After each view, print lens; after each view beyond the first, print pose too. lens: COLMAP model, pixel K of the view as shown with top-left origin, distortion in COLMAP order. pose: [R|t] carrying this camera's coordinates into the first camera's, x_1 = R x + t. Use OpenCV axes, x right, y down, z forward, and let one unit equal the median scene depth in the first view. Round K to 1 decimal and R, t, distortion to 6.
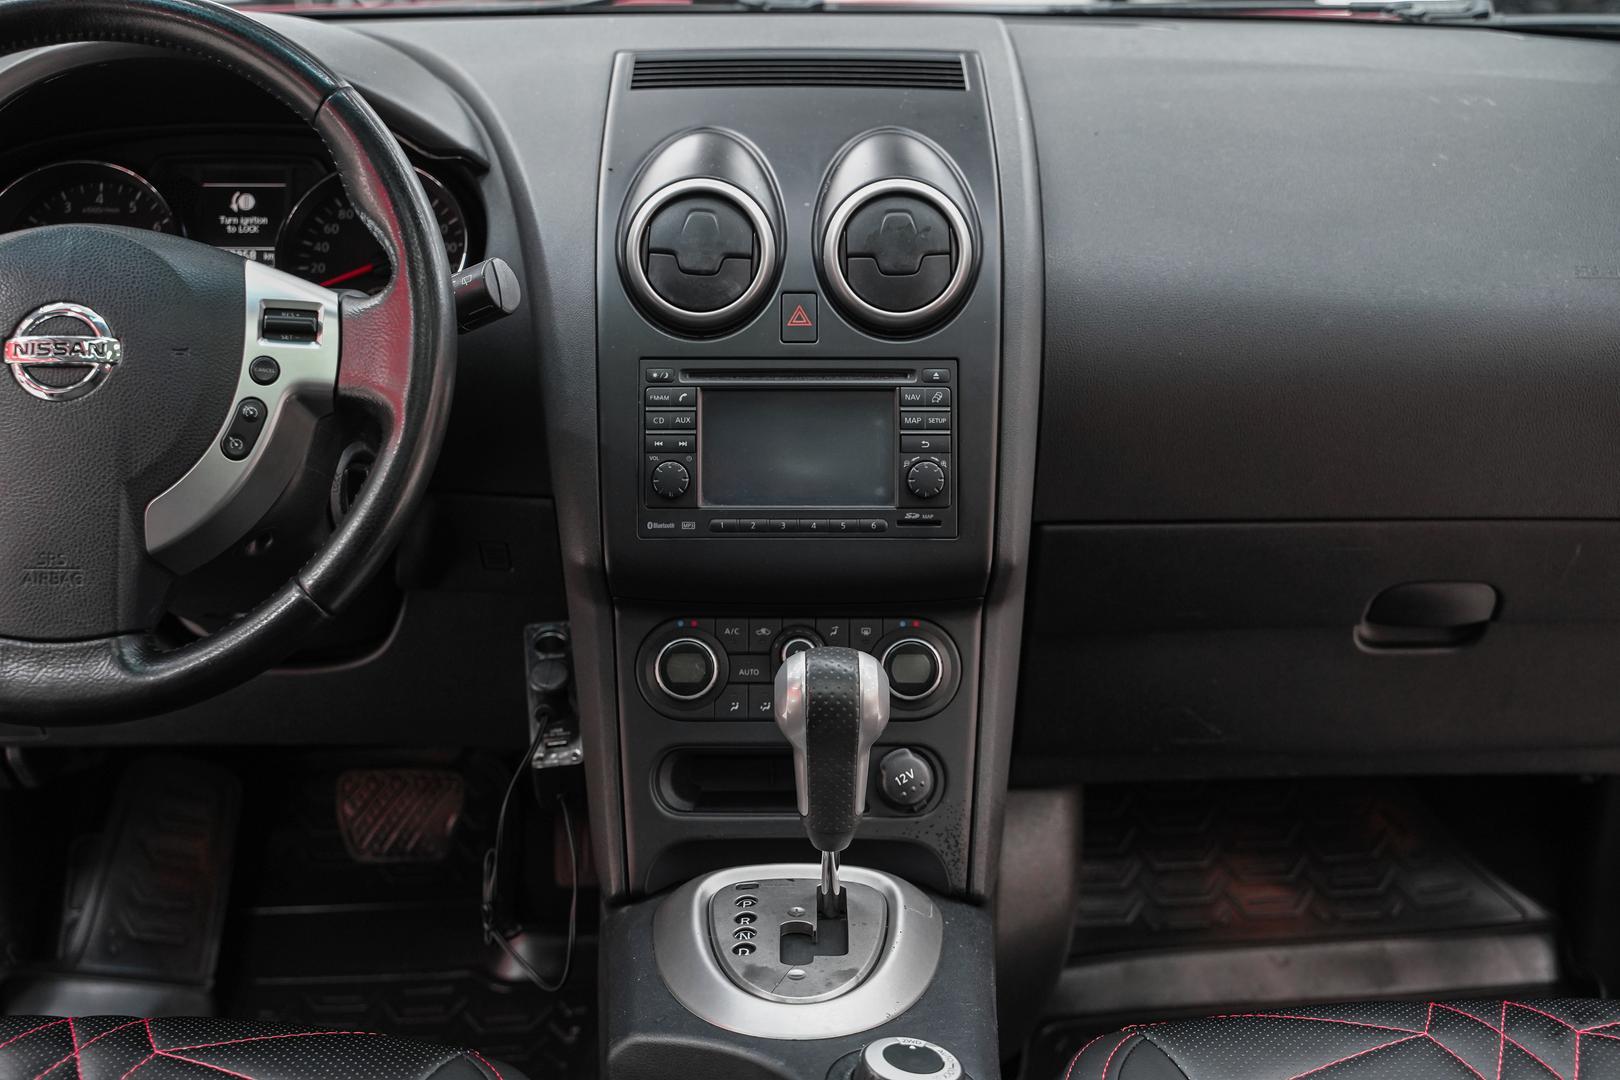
lens RADIAL K [[2017.1, 0, 810.0], [0, 2017.1, 540.0], [0, 0, 1]] dist [-0.005035, -0.019536]
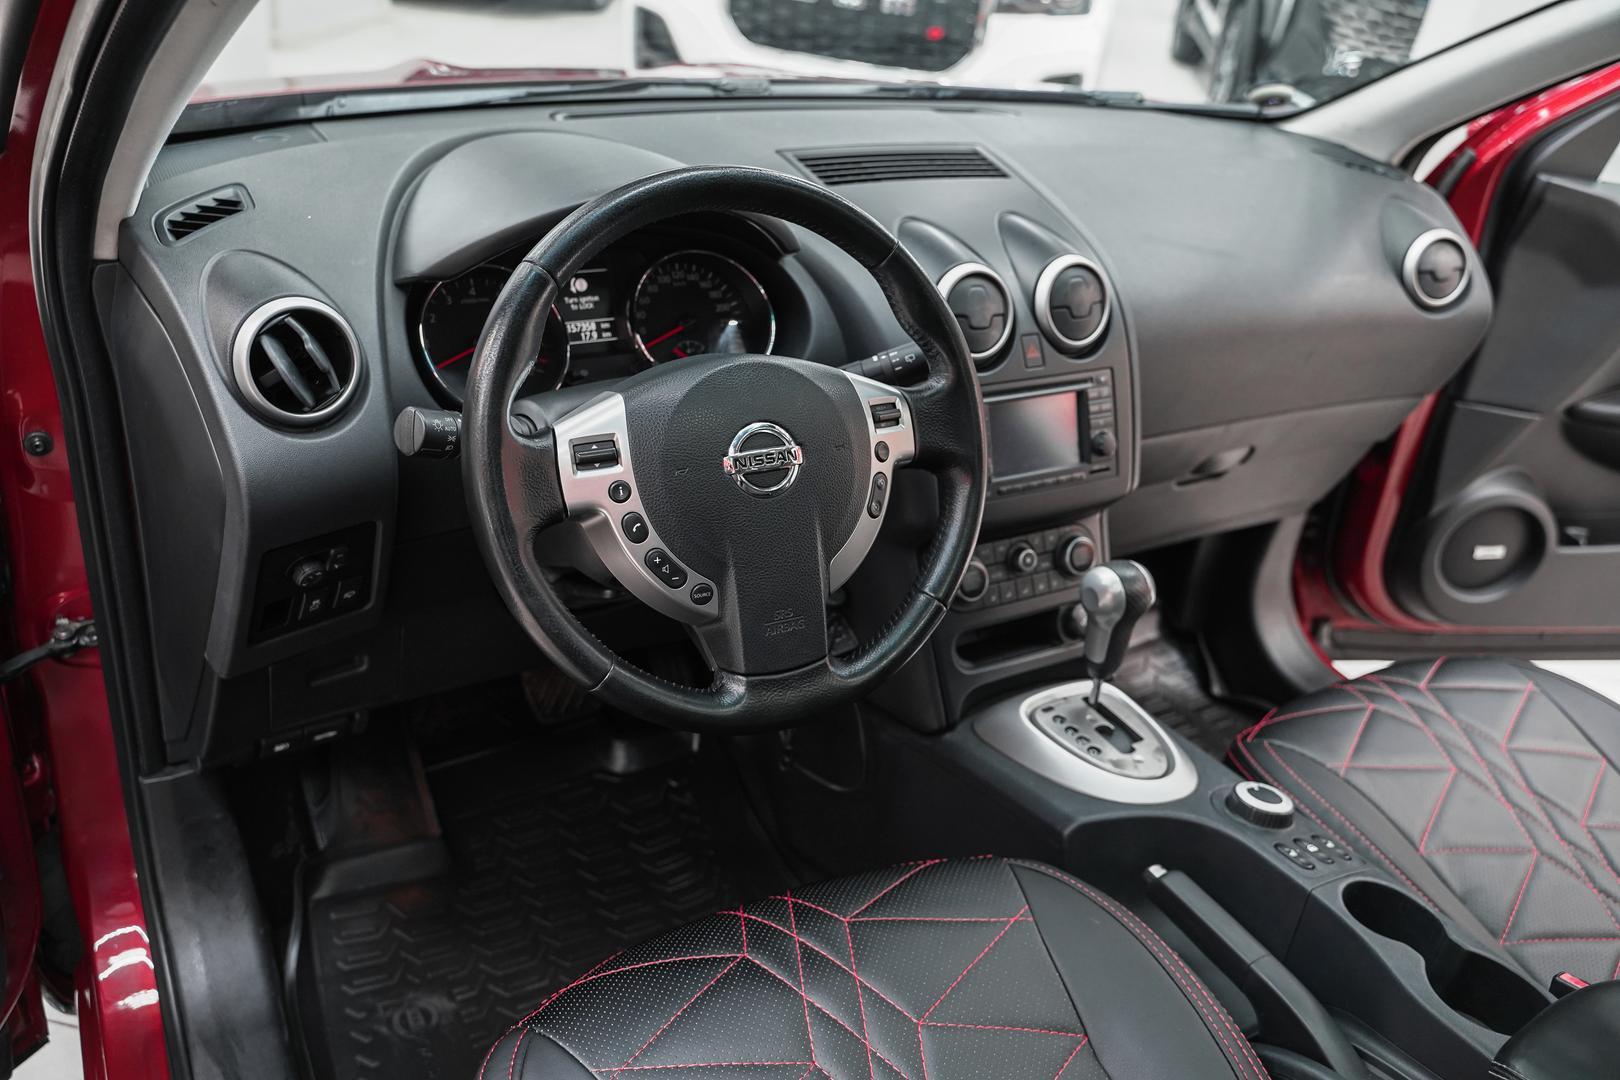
lens RADIAL K [[1285.6, 0, 807.0], [0, 1285.6, 536.0], [0, 0, 1]] dist [-0.021967, 0.001630]
pose [[0.870654, -0.165864, 0.463087, -0.636274], [0.085217, 0.978060, 0.190094, -0.173154], [-0.484457, -0.126043, 0.865687, 0.205039]]
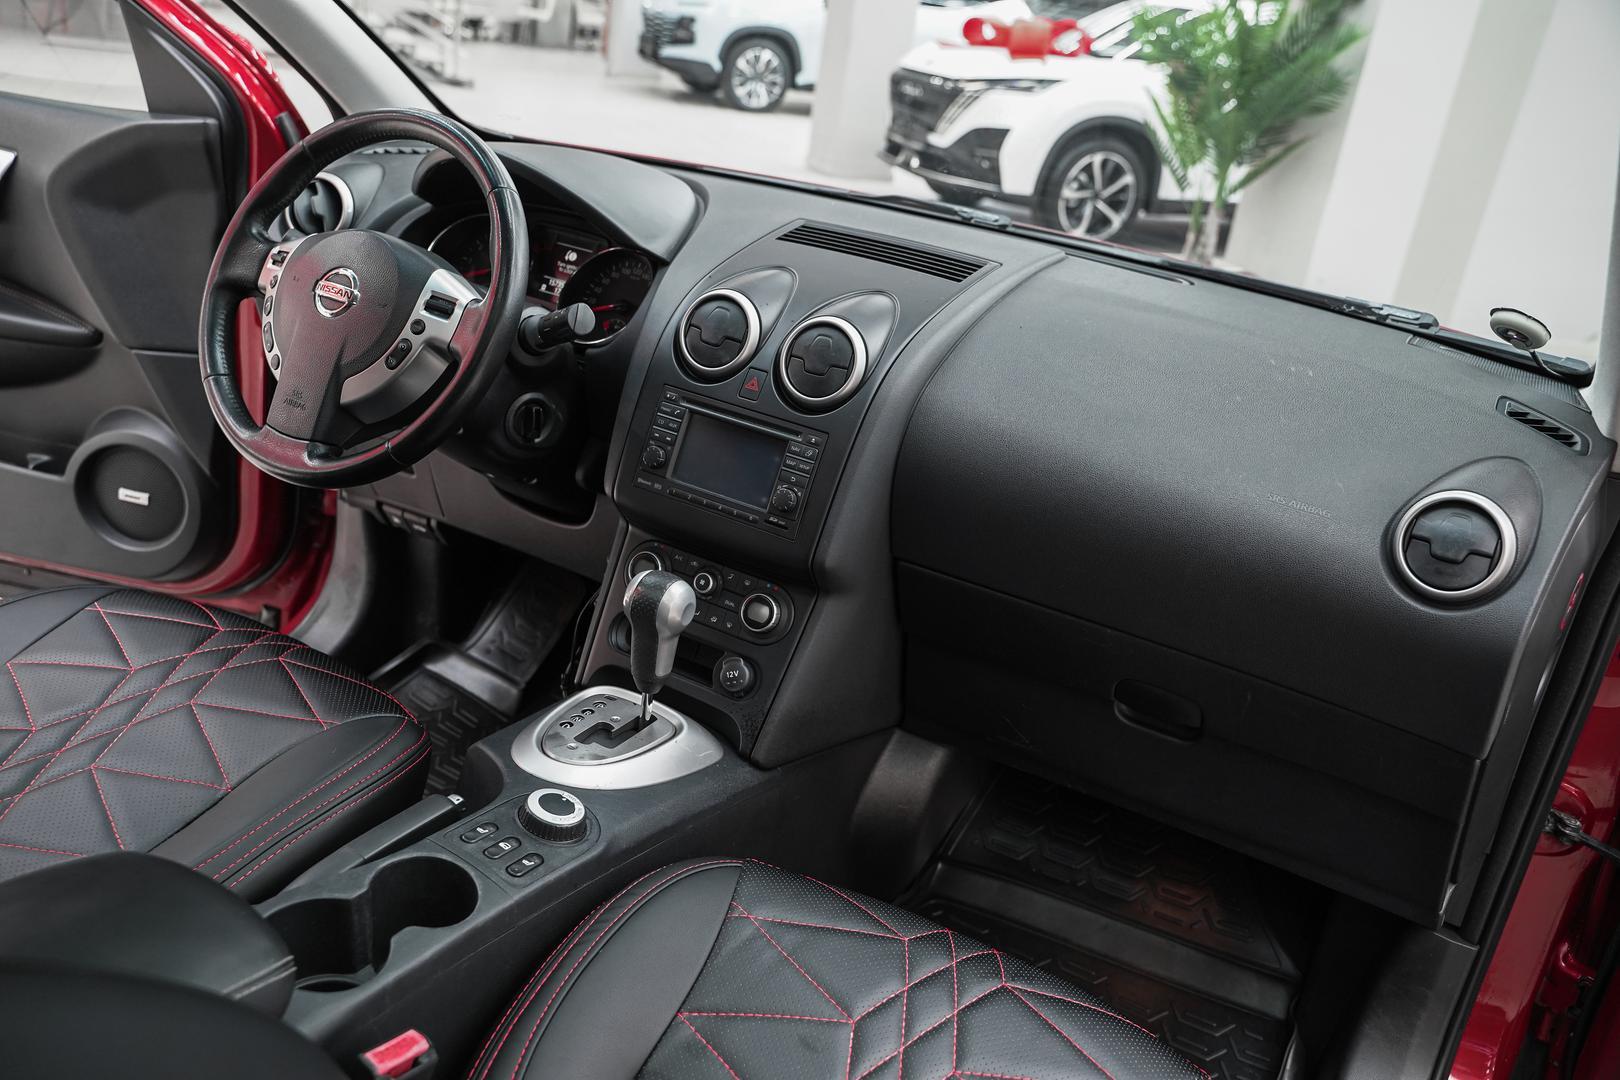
lens RADIAL K [[1285.6, 0, 807.0], [0, 1285.6, 536.0], [0, 0, 1]] dist [-0.021967, 0.001630]
pose [[0.862868, 0.295037, -0.410381, 0.493954], [-0.300448, 0.952328, 0.052939, -0.061068], [0.406436, 0.077618, 0.910376, 0.075822]]
